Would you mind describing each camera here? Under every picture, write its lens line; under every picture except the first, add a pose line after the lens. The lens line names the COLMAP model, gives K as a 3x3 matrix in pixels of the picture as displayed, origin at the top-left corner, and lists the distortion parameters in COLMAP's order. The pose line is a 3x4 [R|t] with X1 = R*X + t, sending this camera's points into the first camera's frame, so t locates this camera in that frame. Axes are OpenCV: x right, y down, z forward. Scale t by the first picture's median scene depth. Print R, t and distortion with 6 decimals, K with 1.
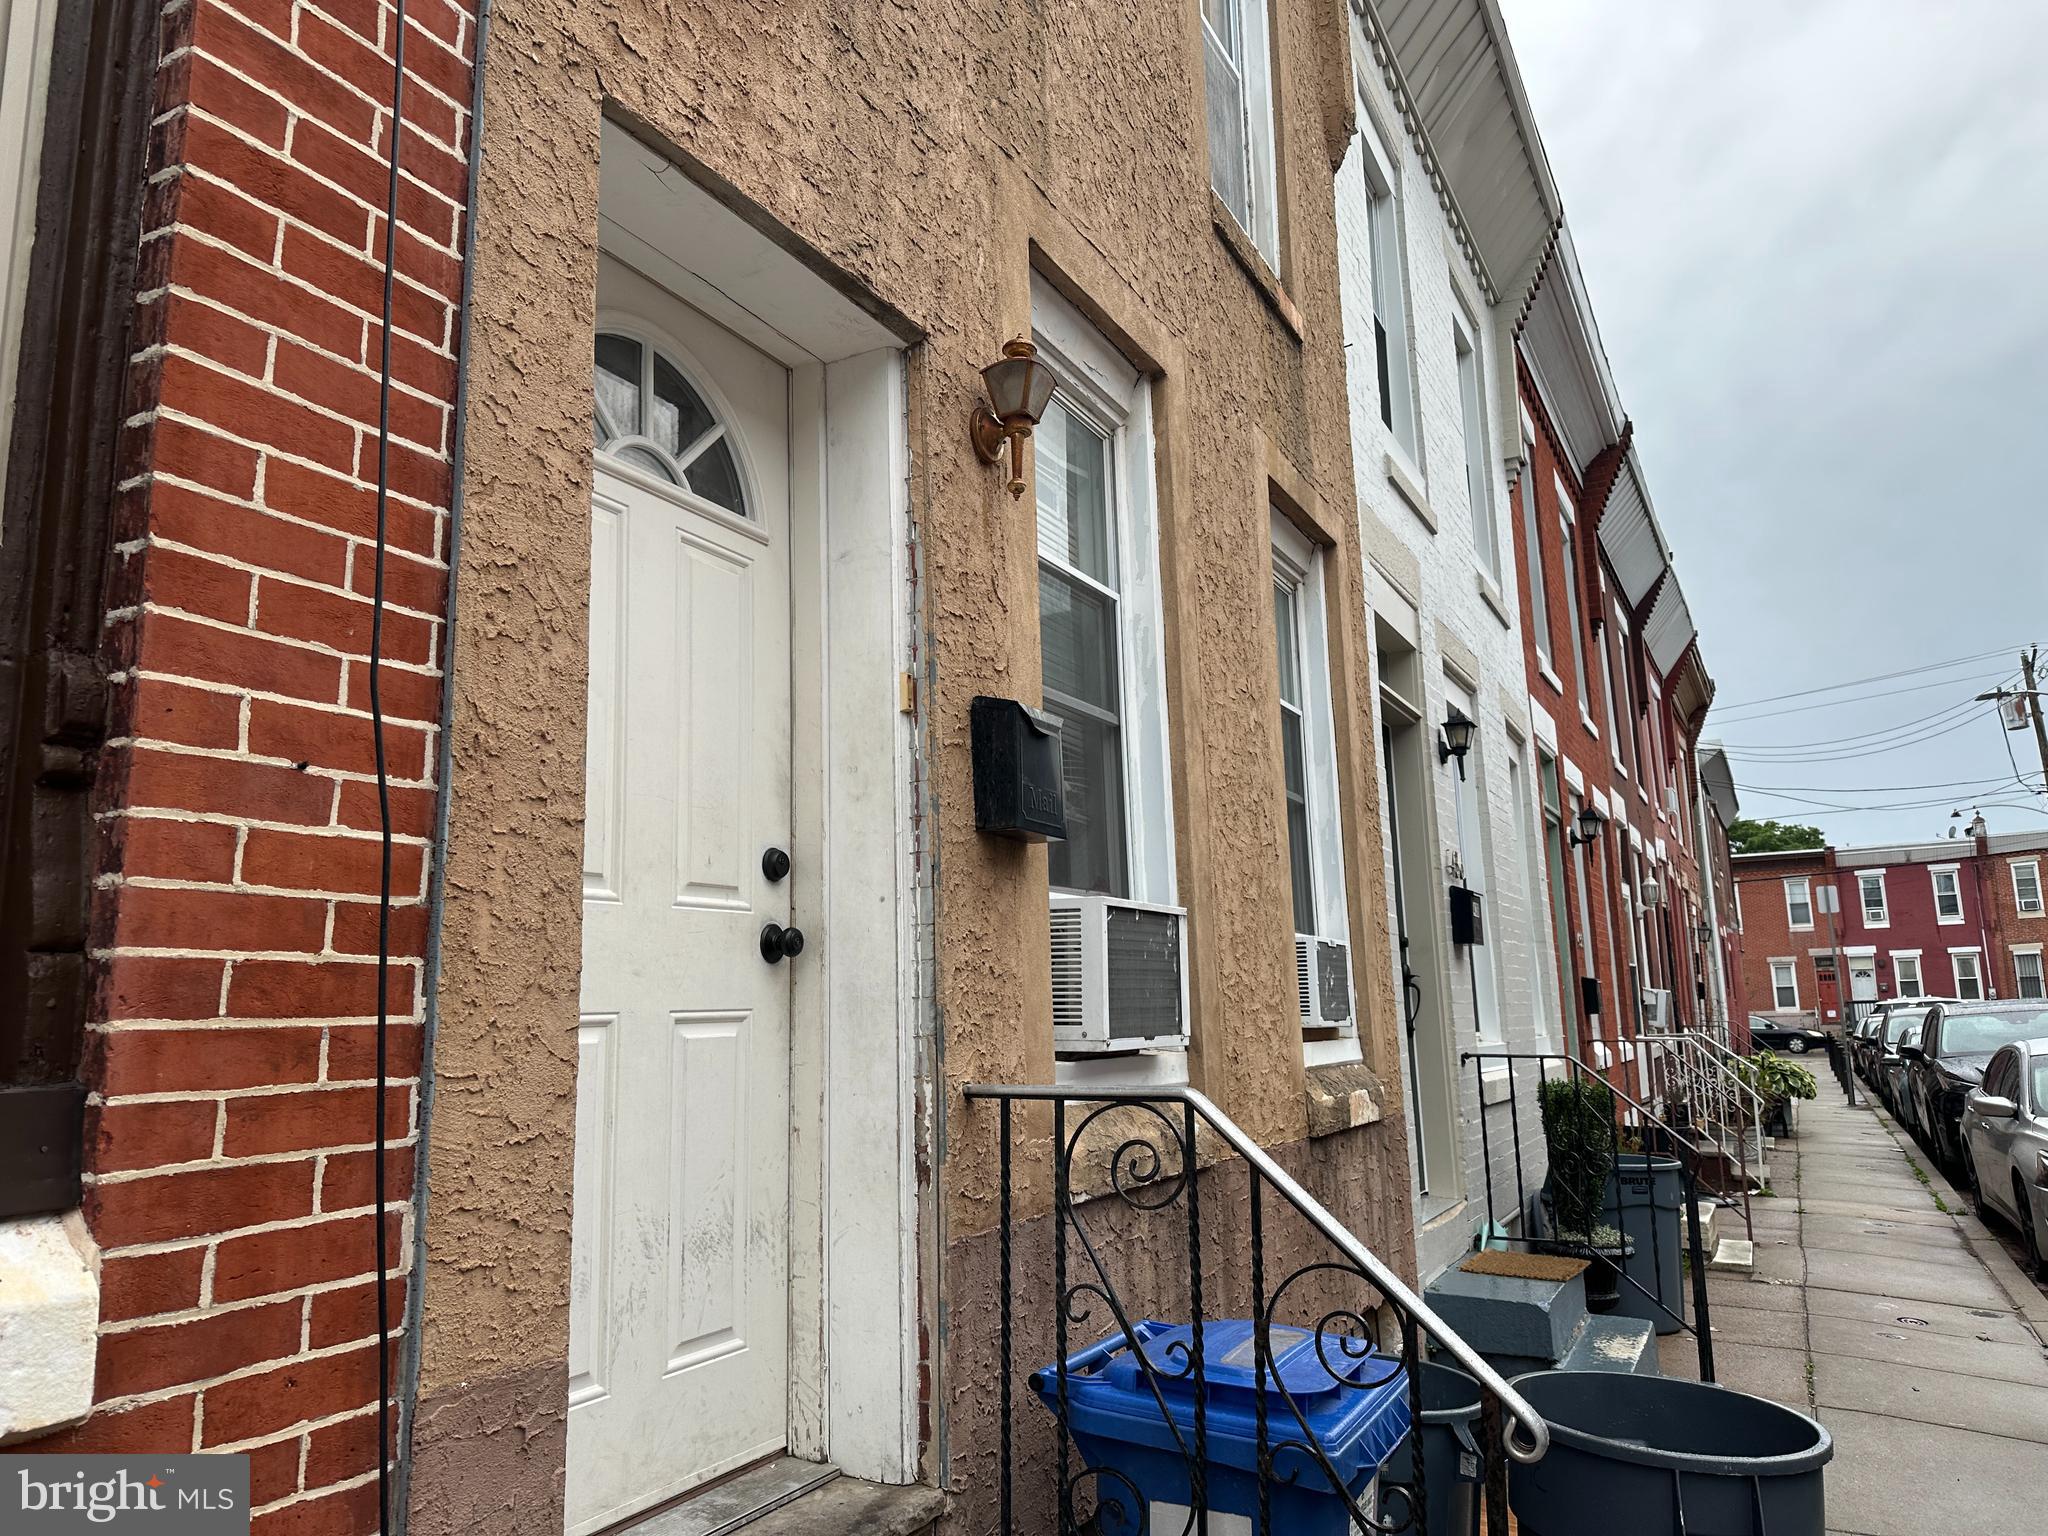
lens RADIAL K [[1399.7, 0, 999.7], [0, 1399.7, 770.3], [0, 0, 1]] dist [0.084991, -0.118881]
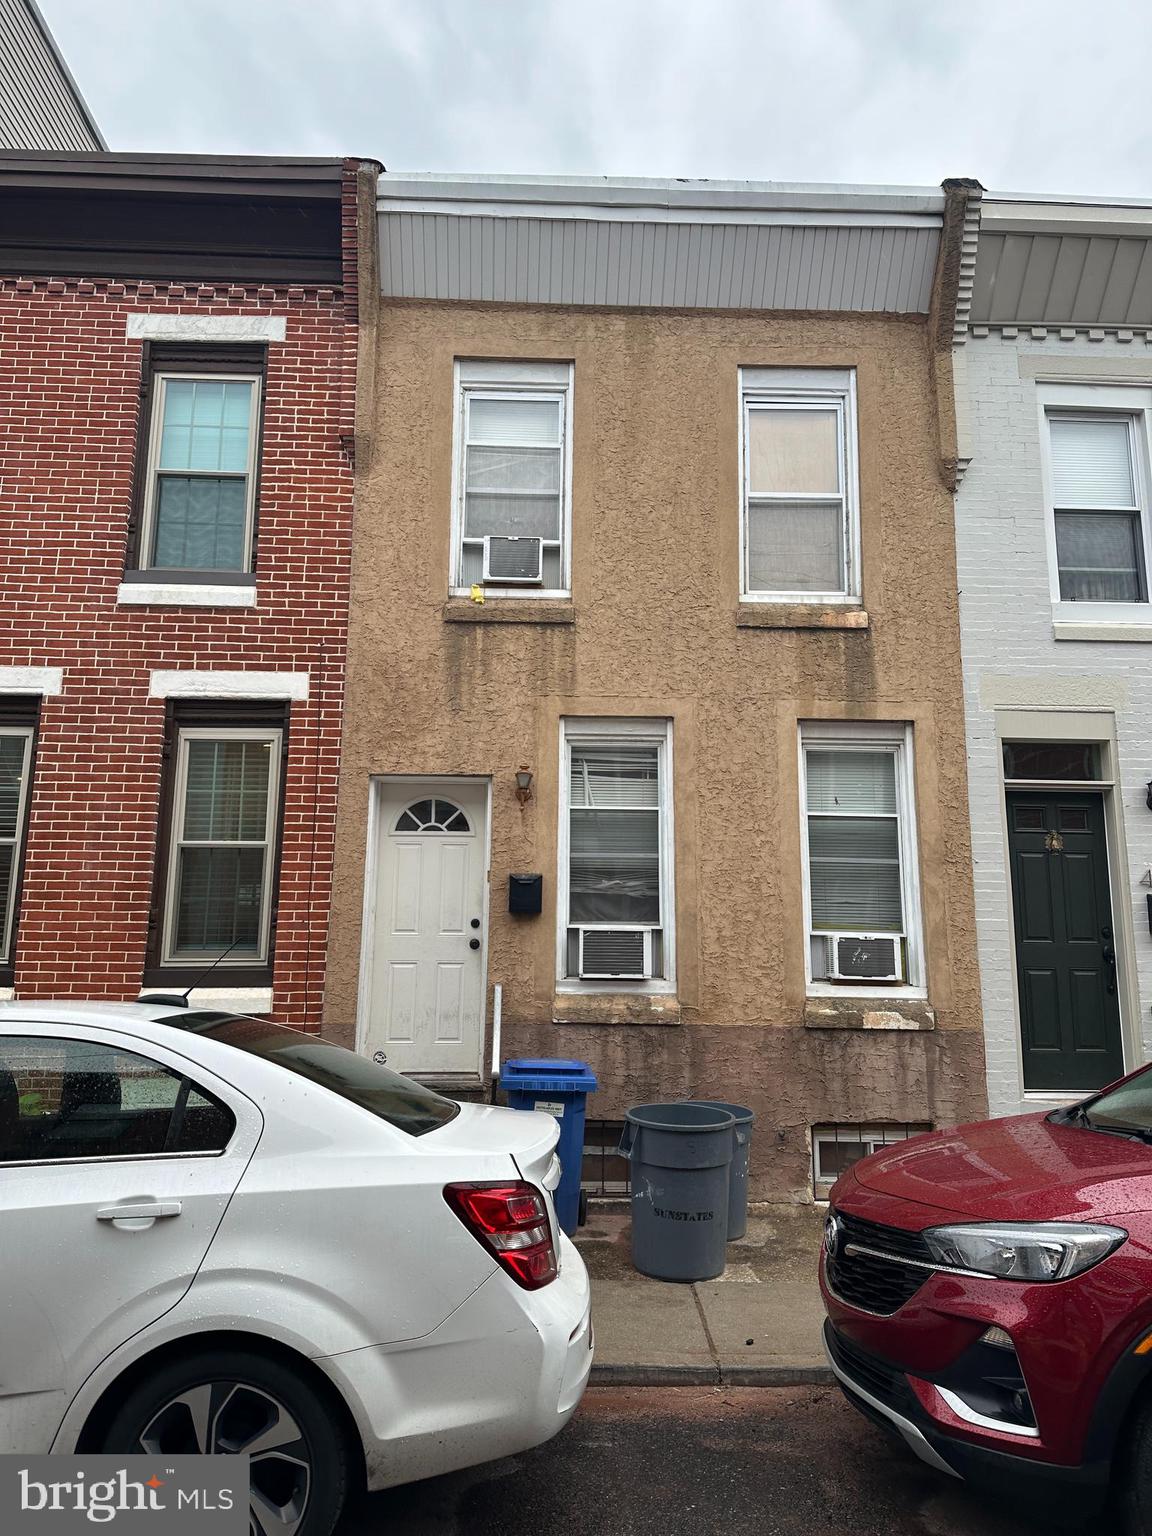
lens RADIAL K [[1072.4, 0, 579.1], [0, 1072.4, 784.5], [0, 0, 1]] dist [0.194873, -0.328443]
pose [[0.507440, -0.125514, -0.852497, 1.894289], [0.125293, 0.989568, -0.071115, -0.047061], [0.852529, -0.070725, 0.517873, -0.188835]]
